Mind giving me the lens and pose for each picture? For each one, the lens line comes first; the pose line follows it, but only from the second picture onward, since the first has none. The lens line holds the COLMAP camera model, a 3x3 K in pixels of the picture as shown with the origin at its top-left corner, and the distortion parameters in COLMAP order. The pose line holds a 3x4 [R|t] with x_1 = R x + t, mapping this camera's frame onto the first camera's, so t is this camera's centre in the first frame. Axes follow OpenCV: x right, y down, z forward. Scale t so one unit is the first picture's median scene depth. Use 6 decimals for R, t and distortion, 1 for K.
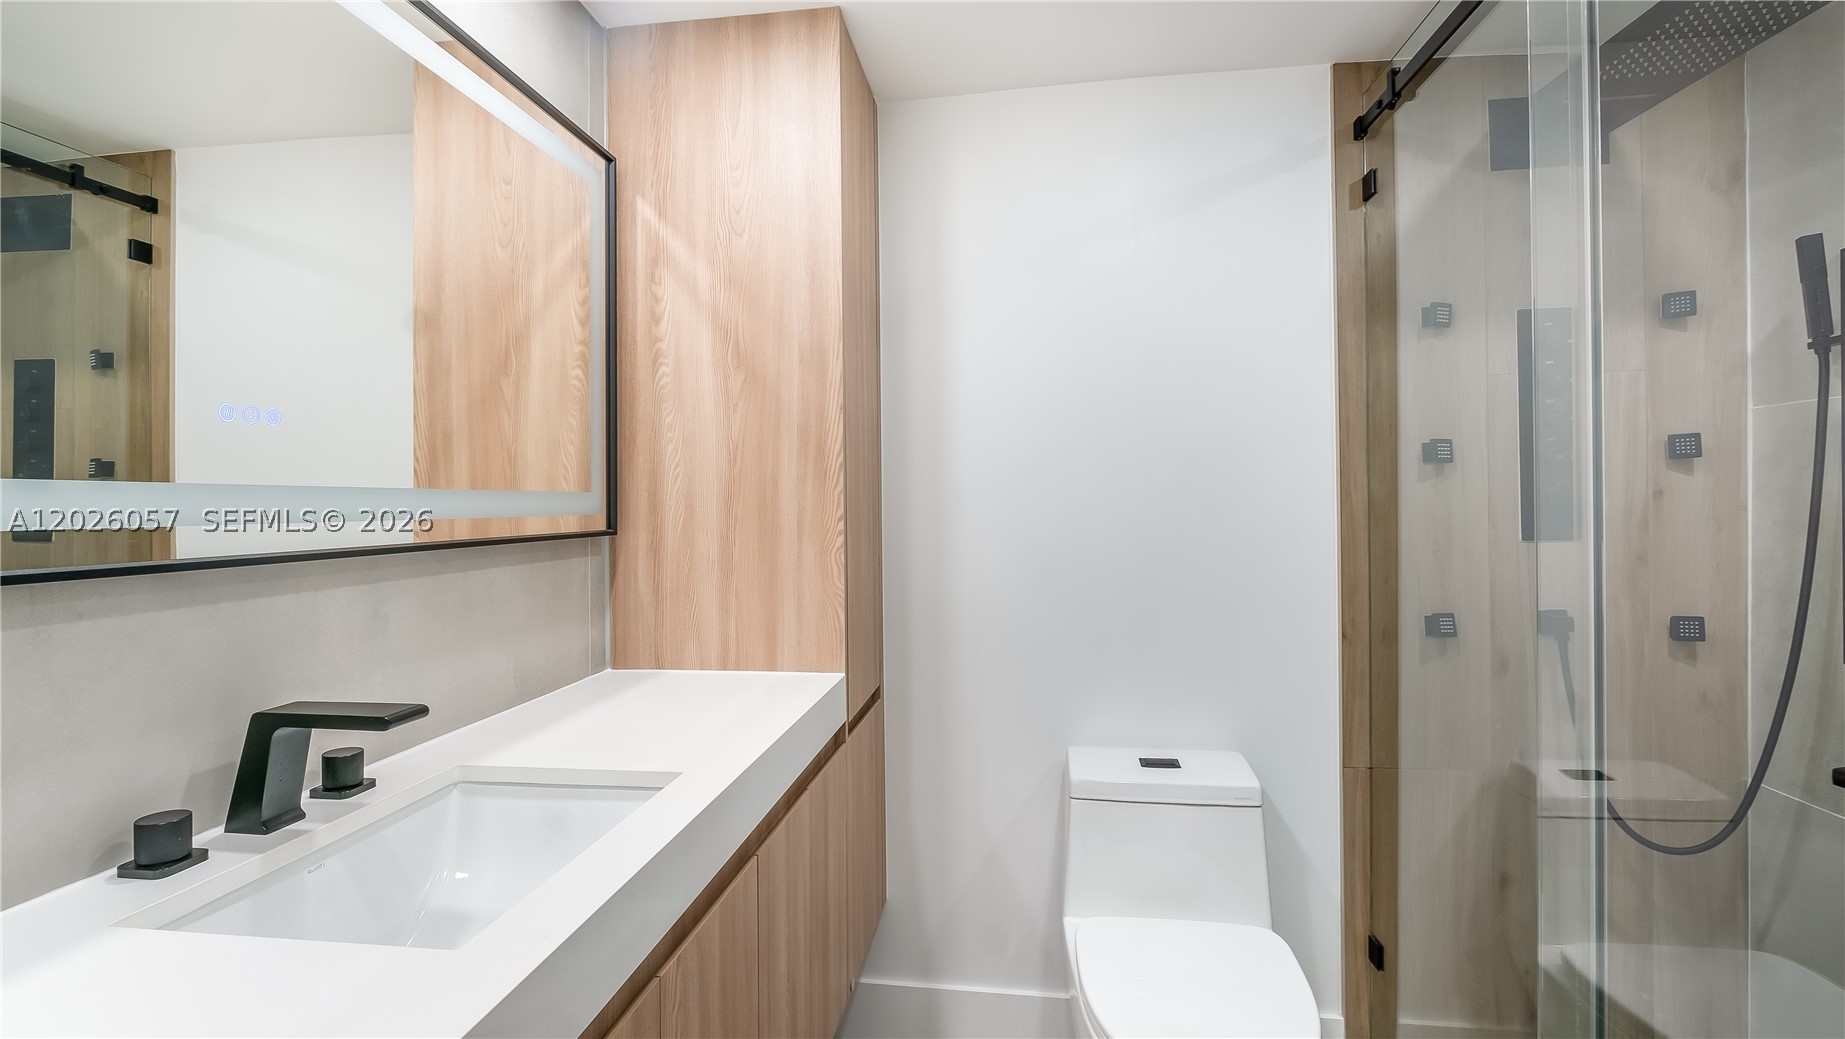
lens RADIAL K [[857.1, 0, 918.6], [0, 857.1, 512.0], [0, 0, 1]] dist [-0.010937, 0.003376]
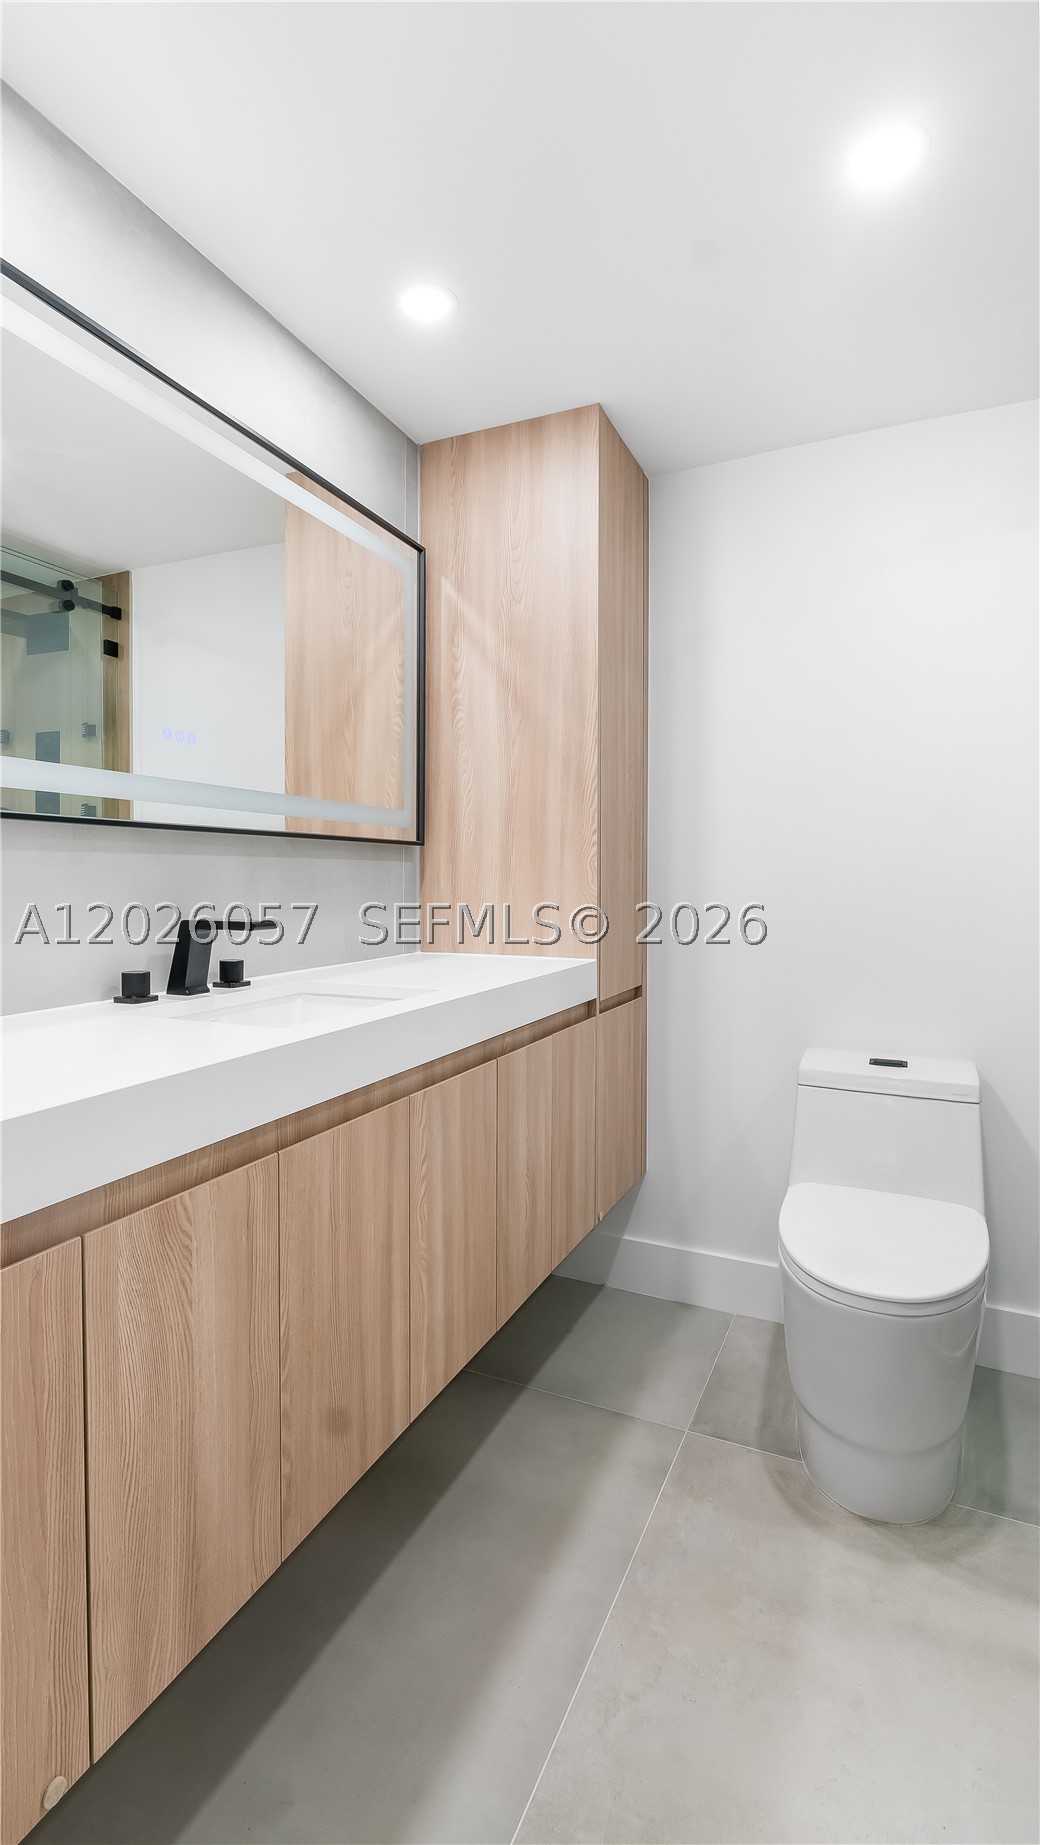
lens RADIAL K [[861.2, 0, 532.3], [0, 861.2, 914.9], [0, 0, 1]] dist [-0.008166, 0.001376]
pose [[0.961734, 0.023254, -0.272996, 0.160198], [-0.013641, 0.999220, 0.037056, 0.081236], [0.273644, -0.031914, 0.961301, -0.203226]]
